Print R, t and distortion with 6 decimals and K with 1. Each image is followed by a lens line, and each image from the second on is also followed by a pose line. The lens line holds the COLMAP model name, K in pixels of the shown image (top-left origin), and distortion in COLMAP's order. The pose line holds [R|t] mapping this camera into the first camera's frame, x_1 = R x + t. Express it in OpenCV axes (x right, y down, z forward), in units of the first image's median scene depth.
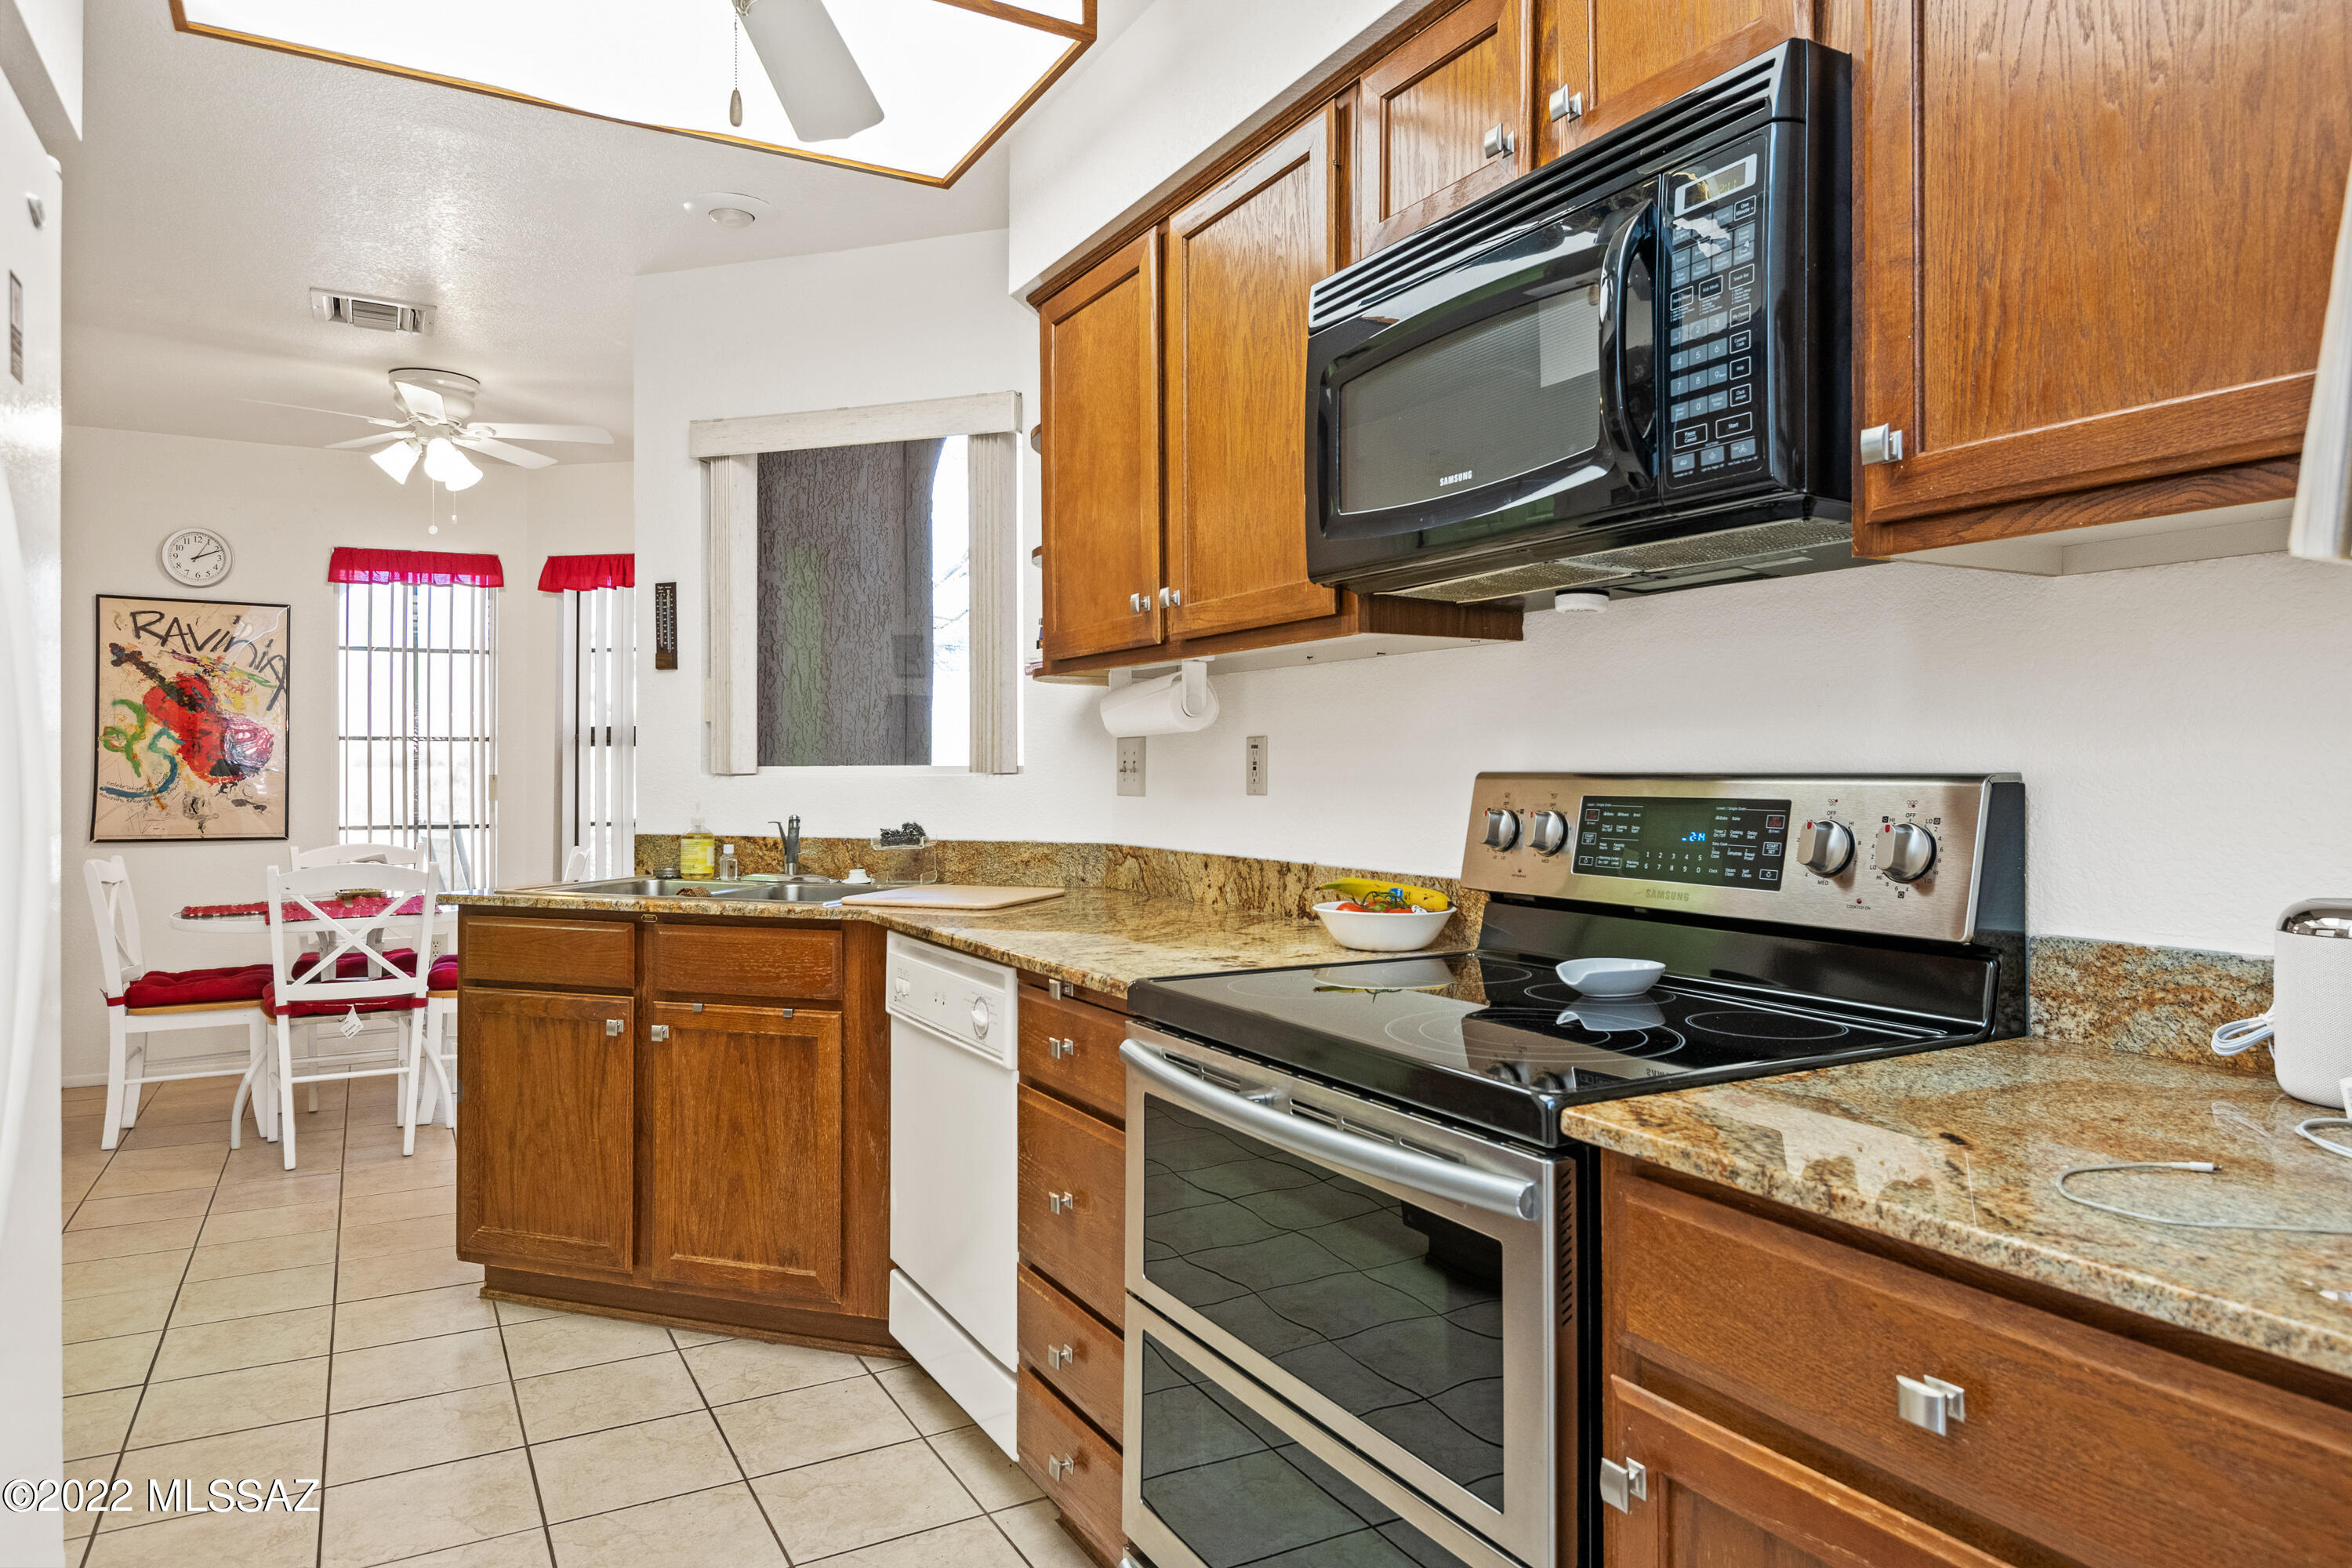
lens RADIAL K [[1418.7, 0, 1181.8], [0, 1418.7, 760.9], [0, 0, 1]] dist [-0.021414, -0.002360]
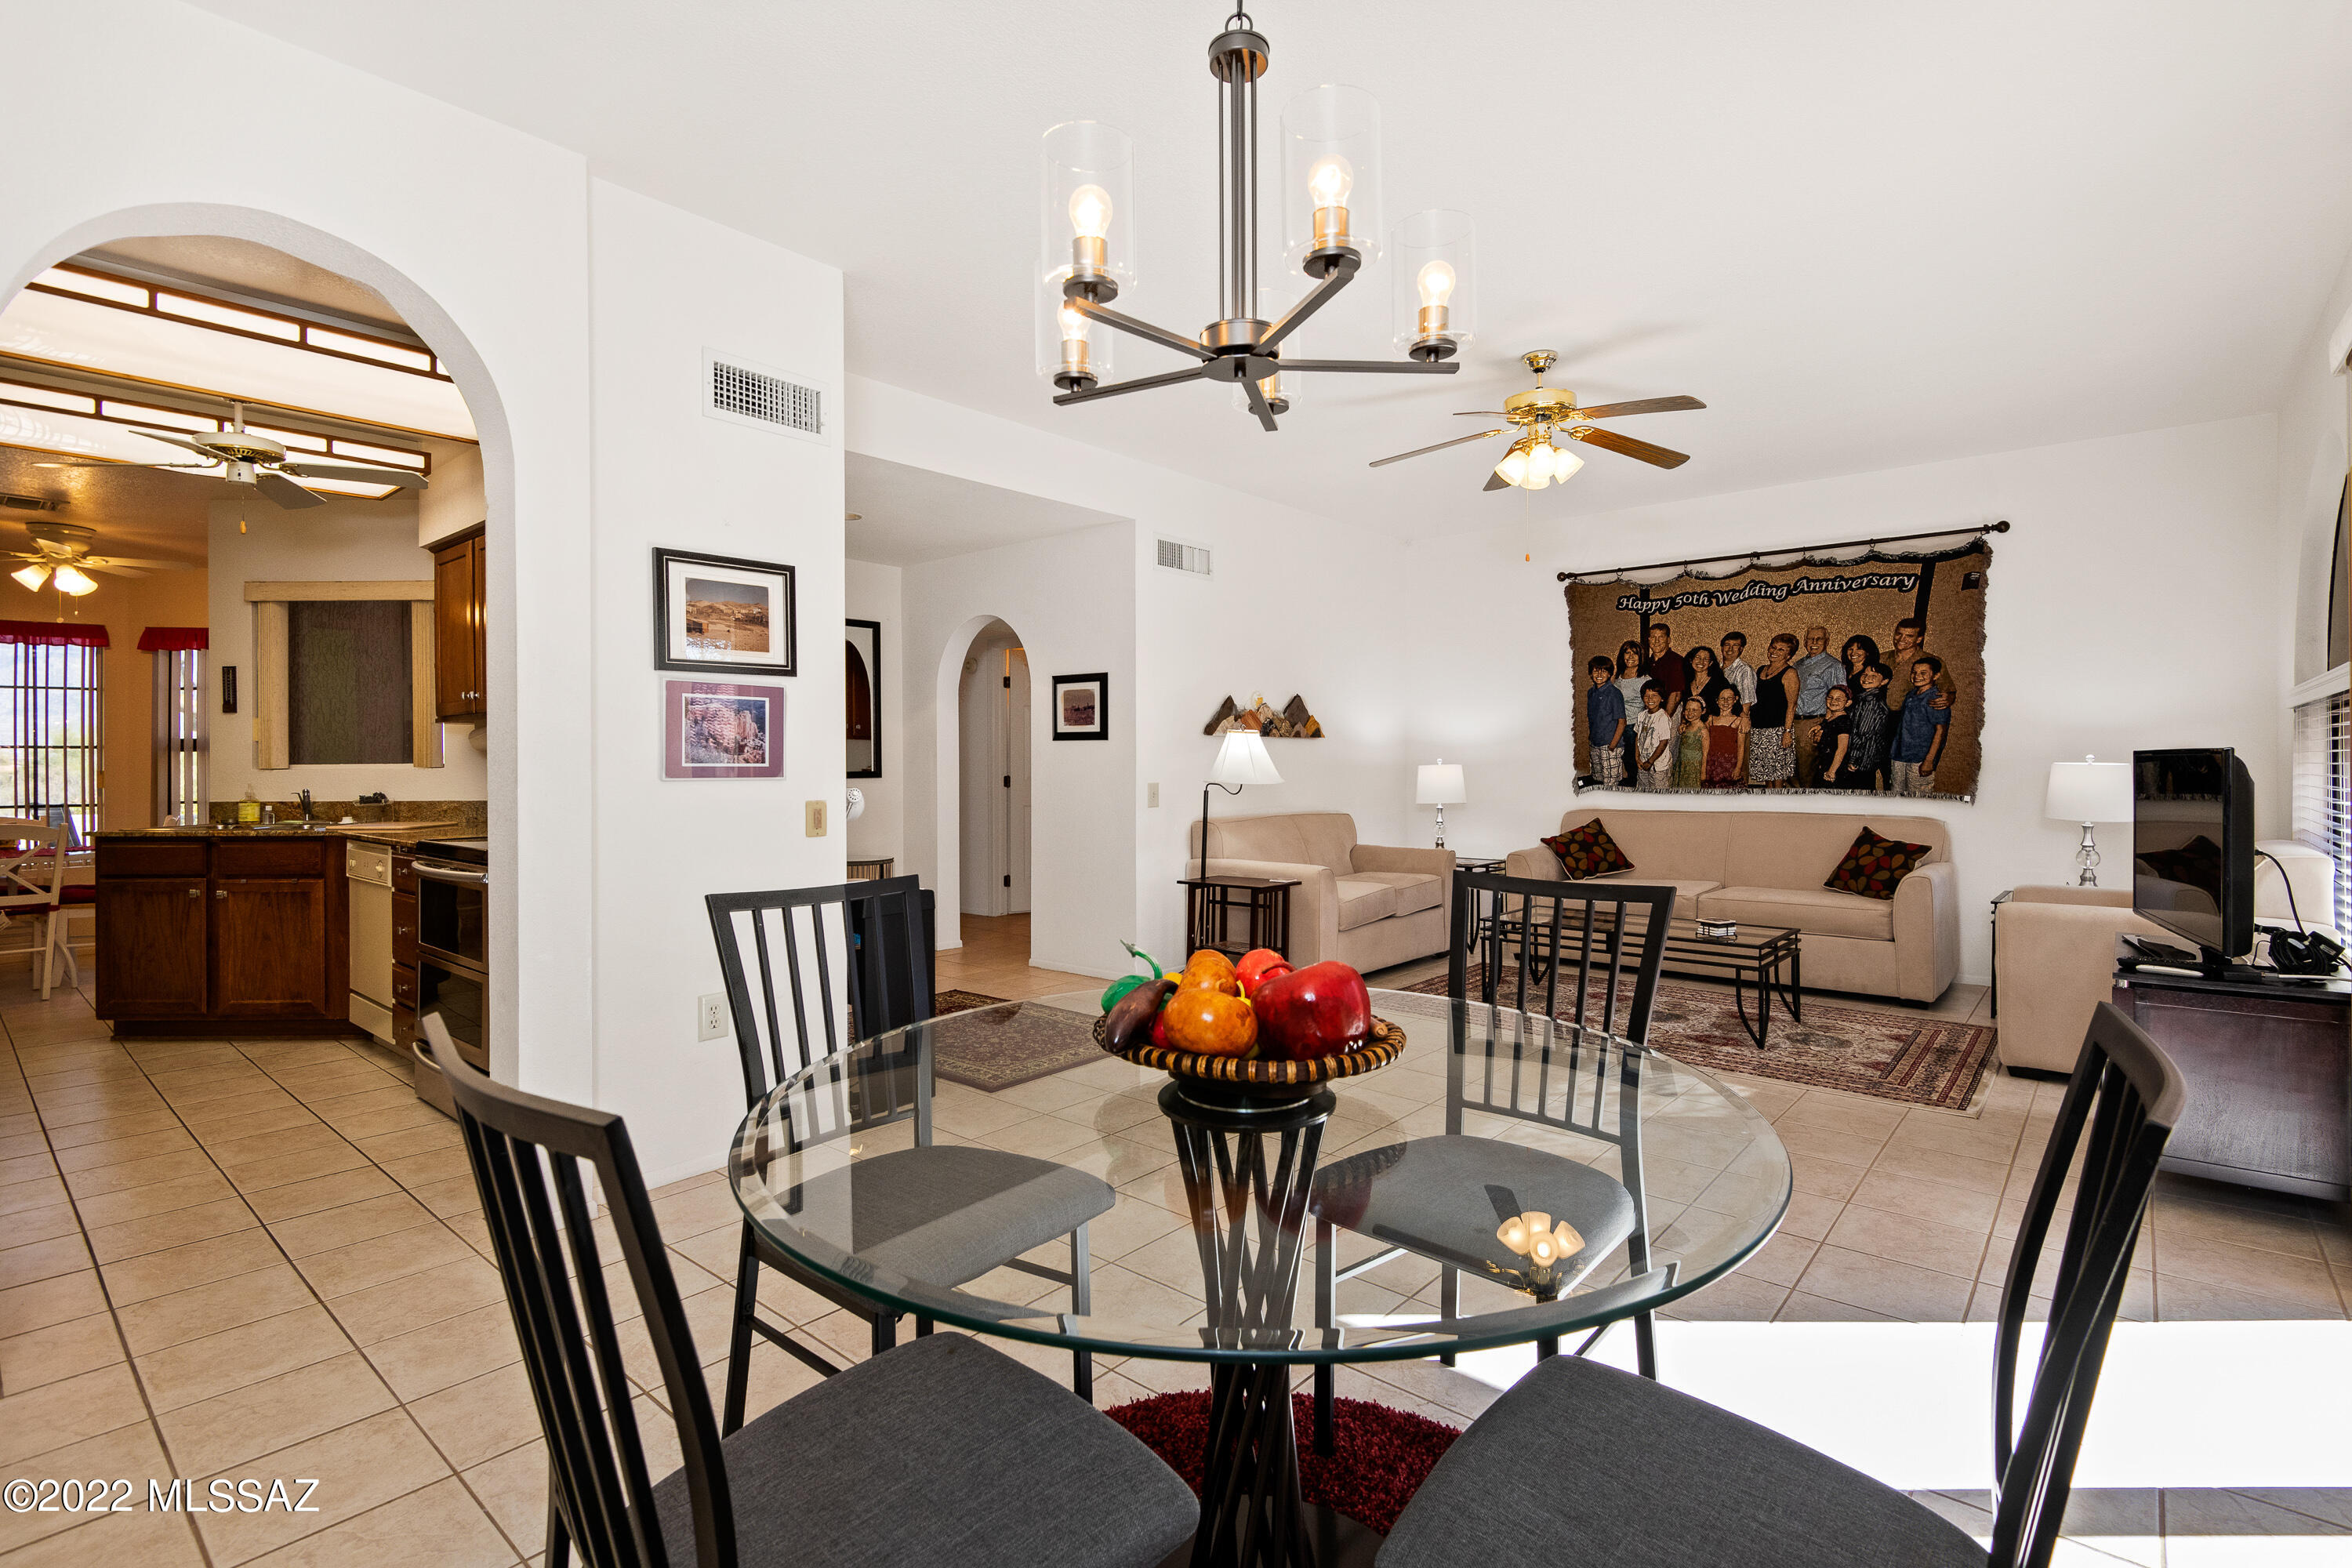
lens RADIAL K [[1118.7, 0, 1254.7], [0, 1118.7, 759.6], [0, 0, 1]] dist [-0.023909, -0.001507]
pose [[0.928729, -0.004828, 0.370727, 0.281504], [0.003296, 0.999983, 0.004767, -0.004657], [-0.370744, -0.003205, 0.928730, -0.664003]]
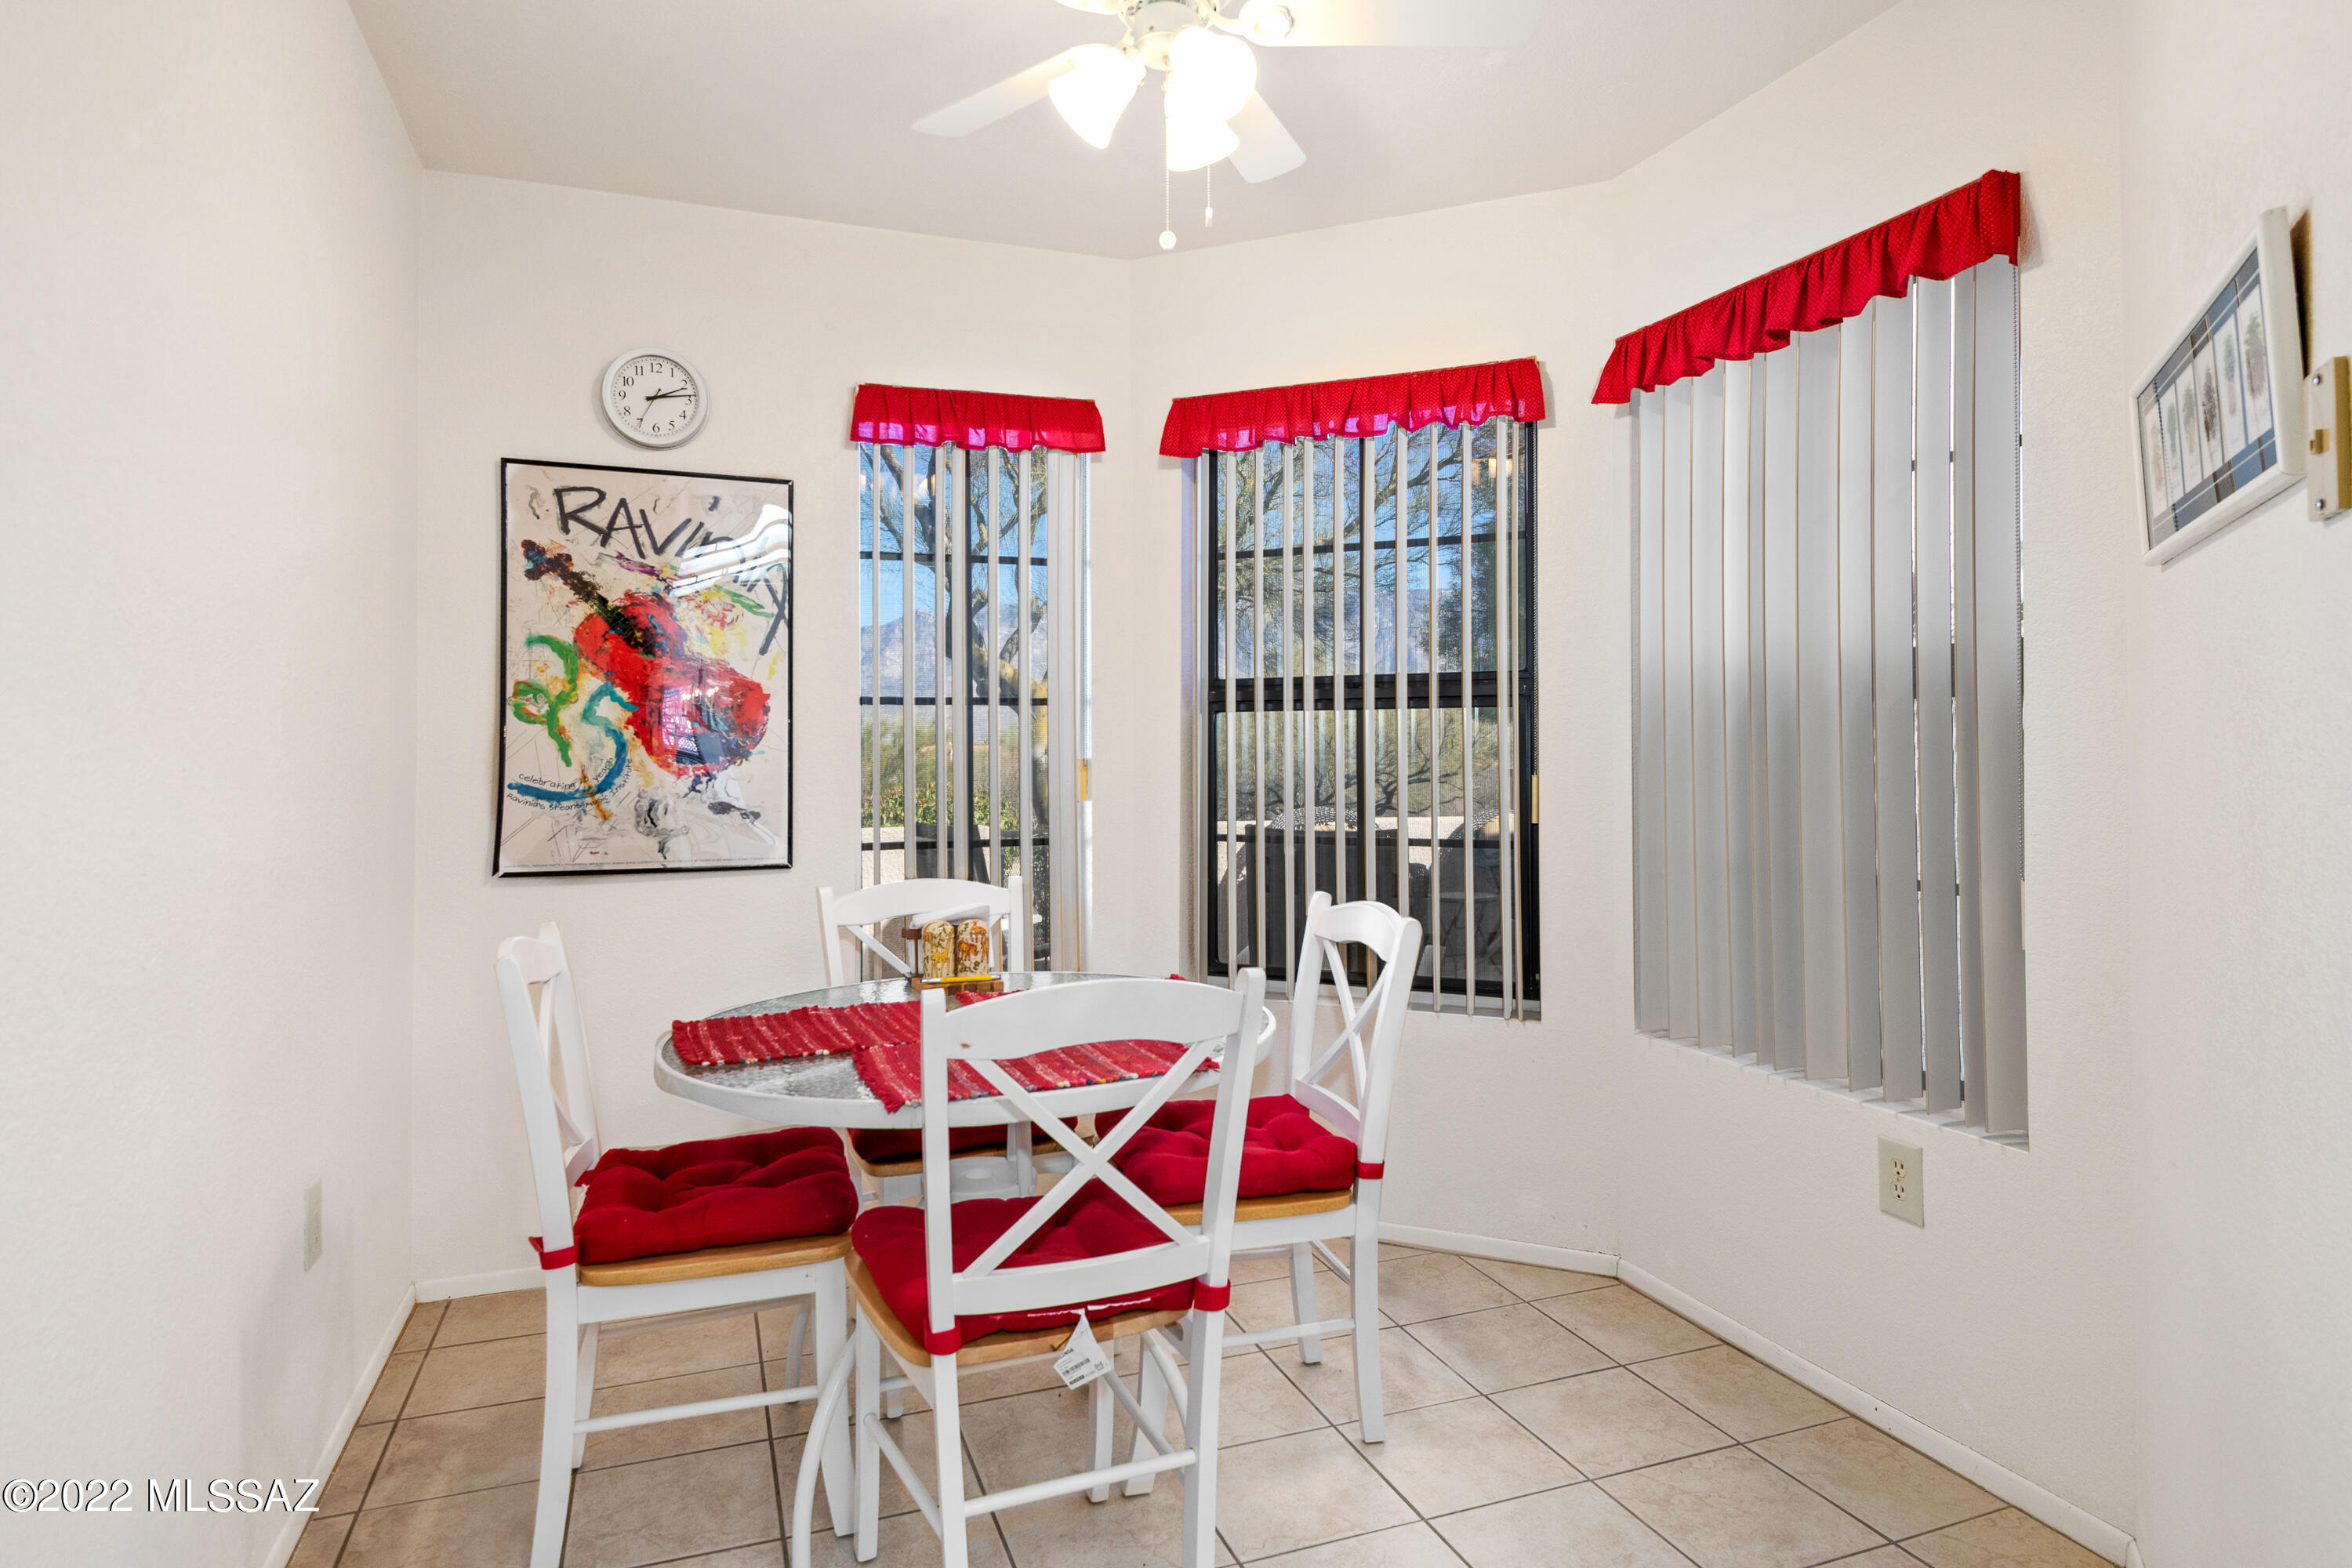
lens RADIAL K [[1319.6, 0, 1160.2], [0, 1319.6, 721.2], [0, 0, 1]] dist [0.003522, -0.001002]
pose [[0.984423, -0.009910, -0.175539, -0.459227], [0.007787, 0.999888, -0.012778, 0.001673], [0.175646, 0.011212, 0.984390, 0.567570]]
